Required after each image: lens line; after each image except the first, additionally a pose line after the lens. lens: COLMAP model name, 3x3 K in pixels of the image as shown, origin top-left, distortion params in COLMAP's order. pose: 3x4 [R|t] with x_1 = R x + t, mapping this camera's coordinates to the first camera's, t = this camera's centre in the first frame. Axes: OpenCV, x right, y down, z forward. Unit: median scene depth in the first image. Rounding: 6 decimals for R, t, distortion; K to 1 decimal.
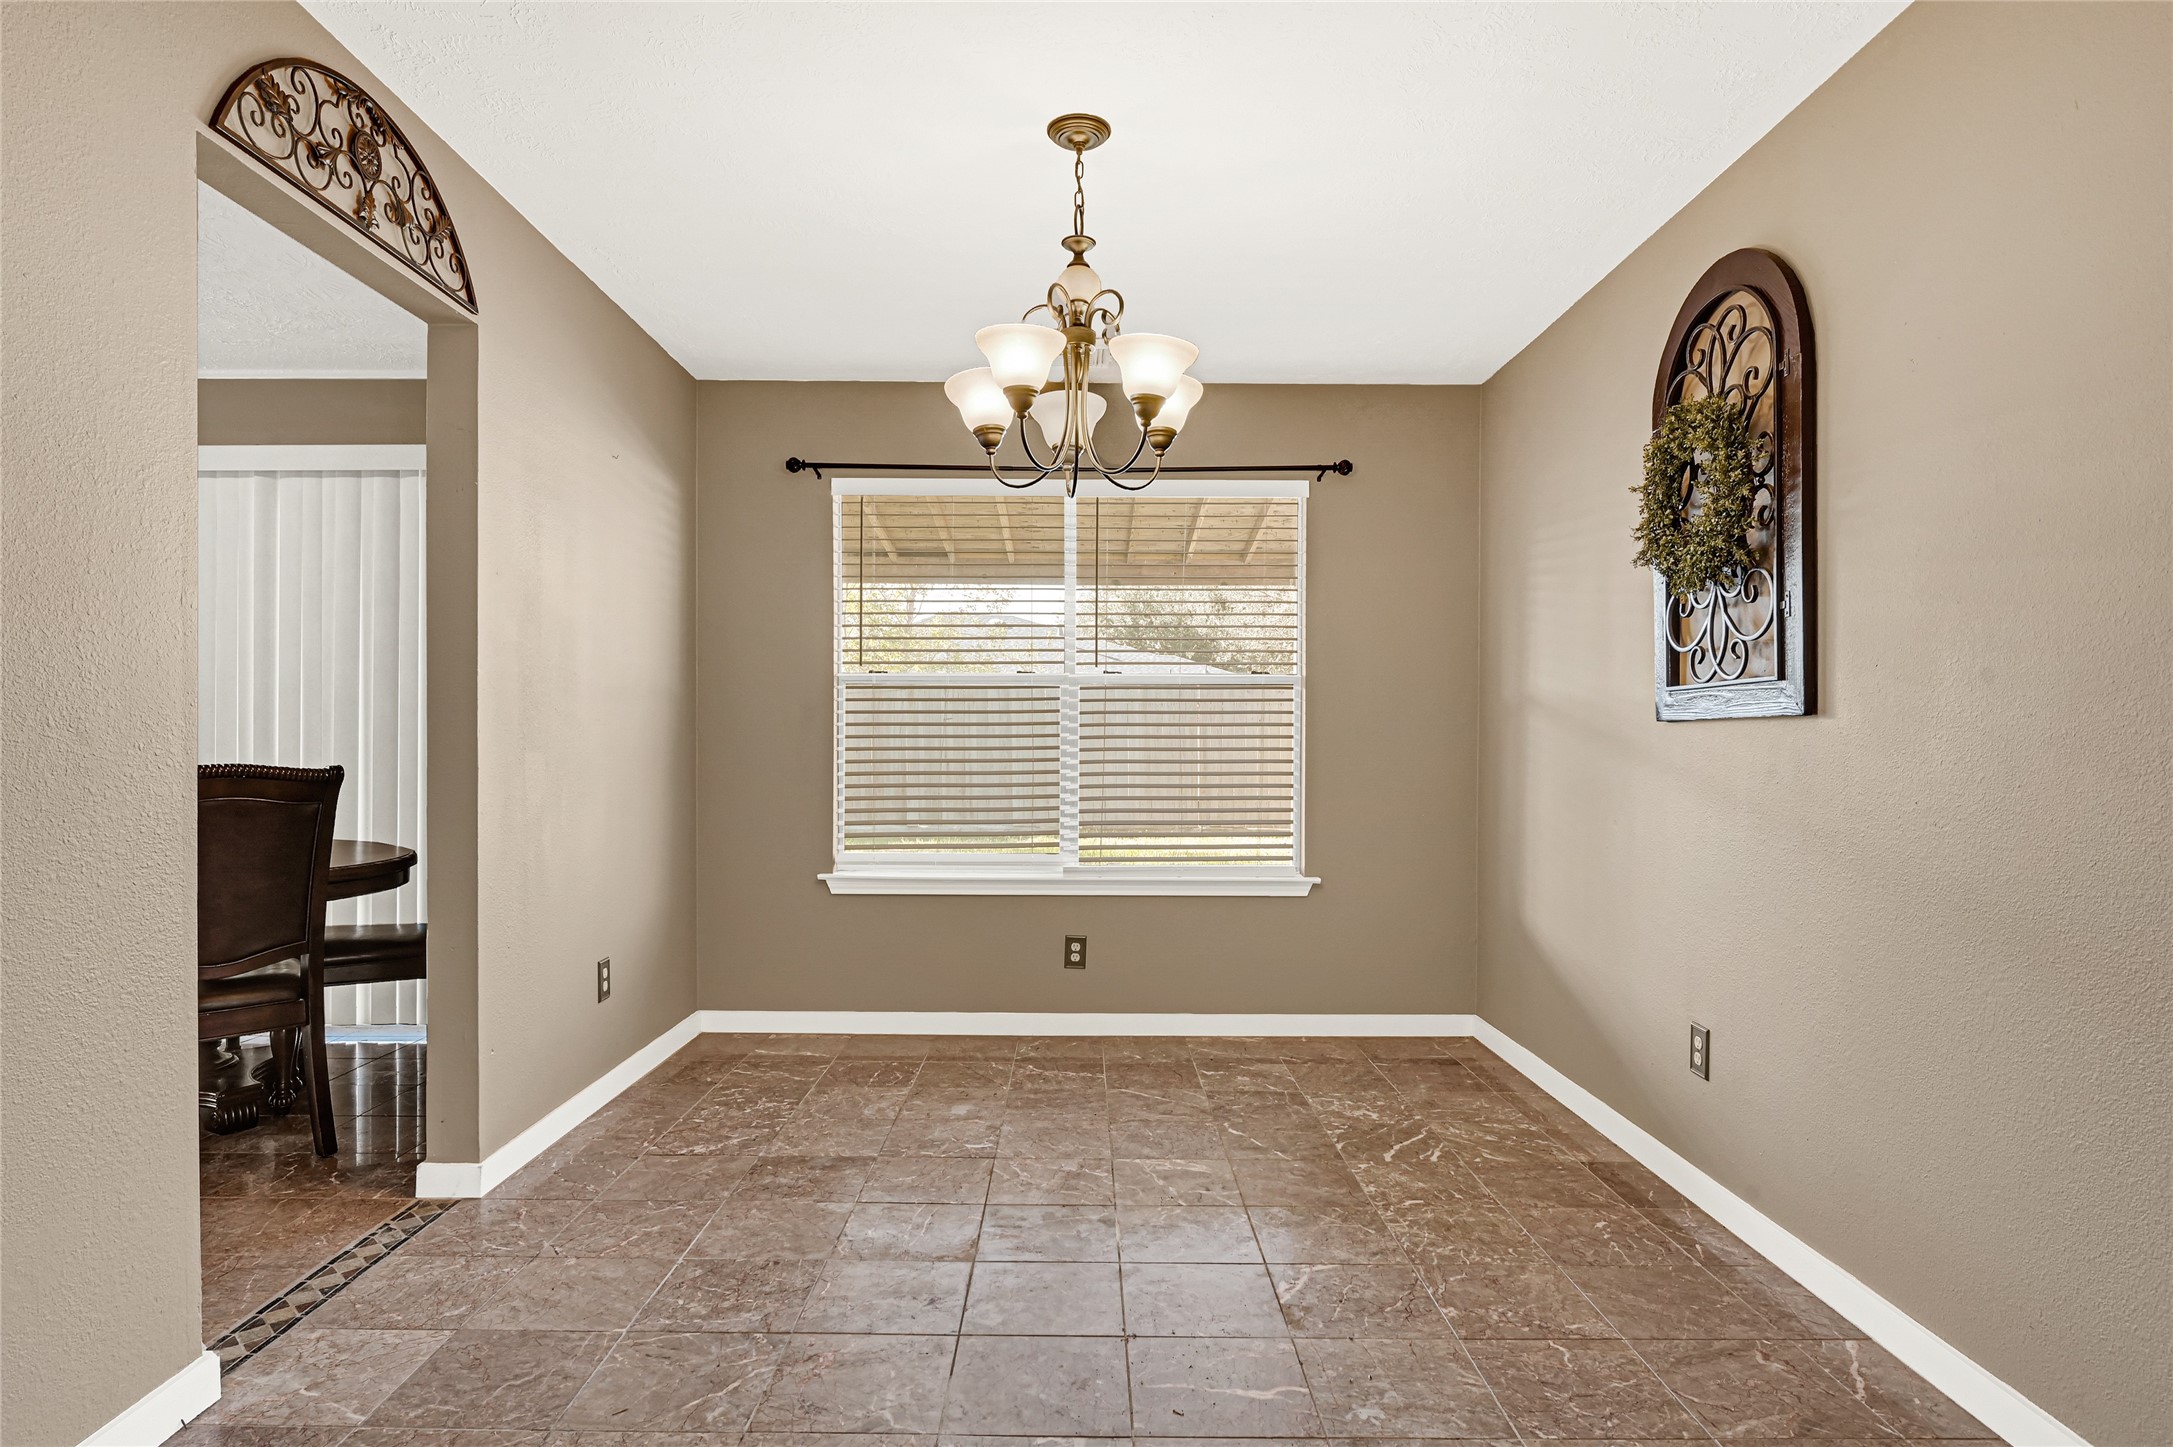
lens RADIAL K [[1192.2, 0, 1086.5], [0, 1192.2, 723.5], [0, 0, 1]] dist [0.002139, -0.000488]
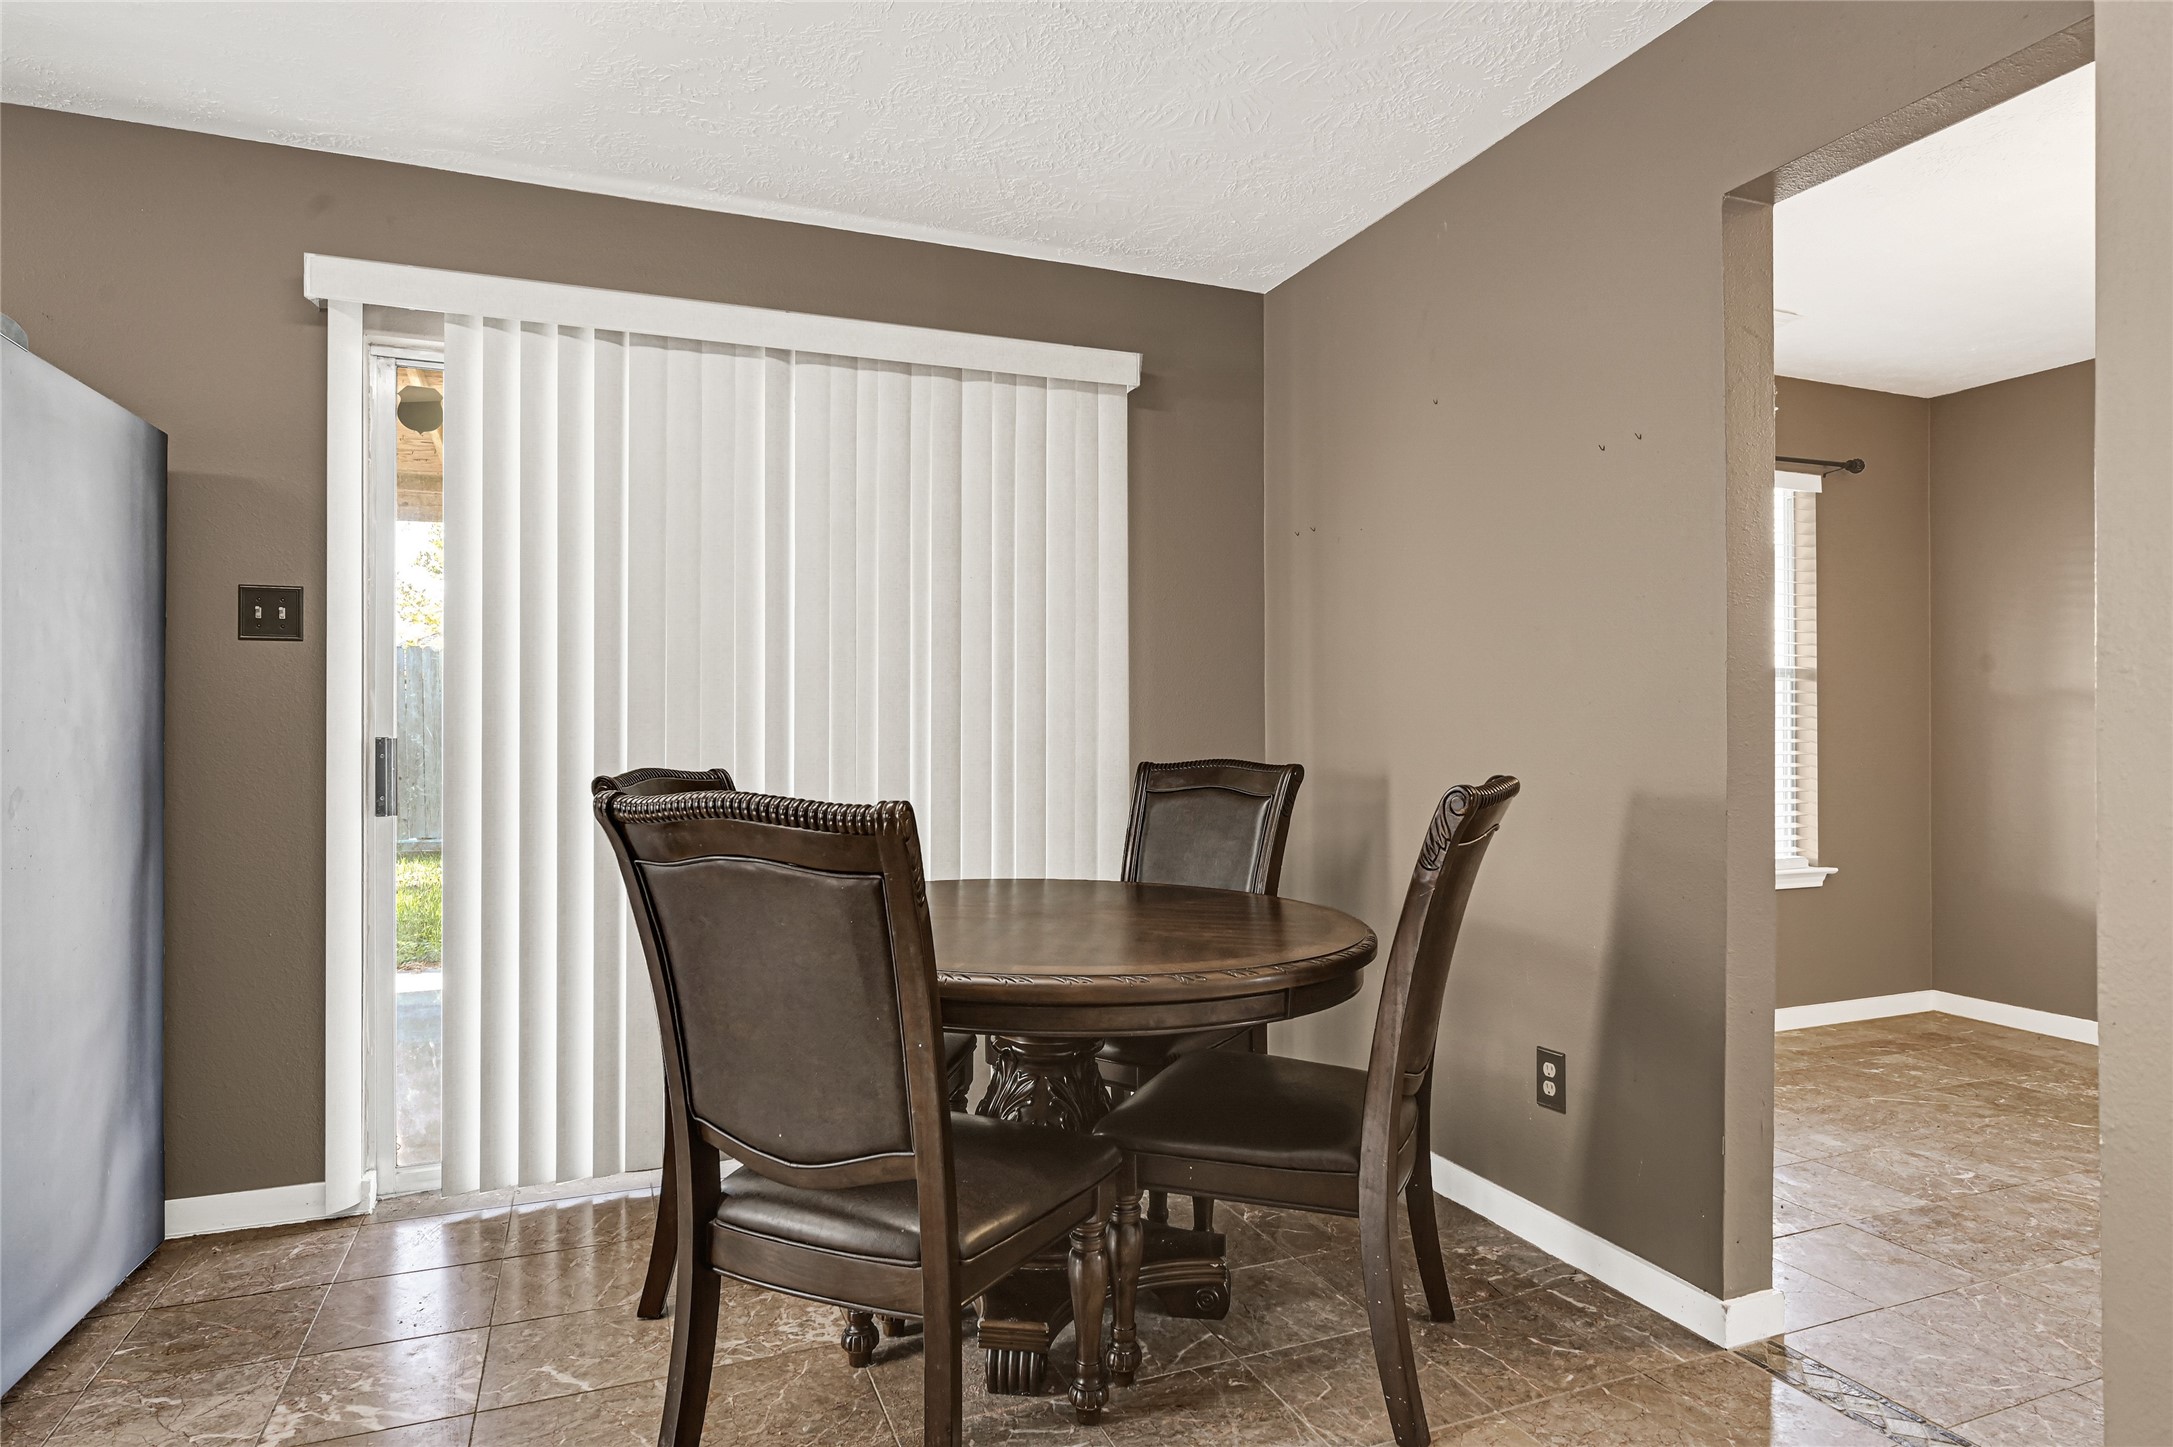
lens RADIAL K [[1192.2, 0, 1086.5], [0, 1192.2, 723.5], [0, 0, 1]] dist [0.002139, -0.000488]
pose [[0.930000, -0.001860, 0.367555, -0.775856], [-0.000160, 0.999985, 0.005466, 0.000890], [-0.367560, -0.005142, 0.929986, 0.291336]]
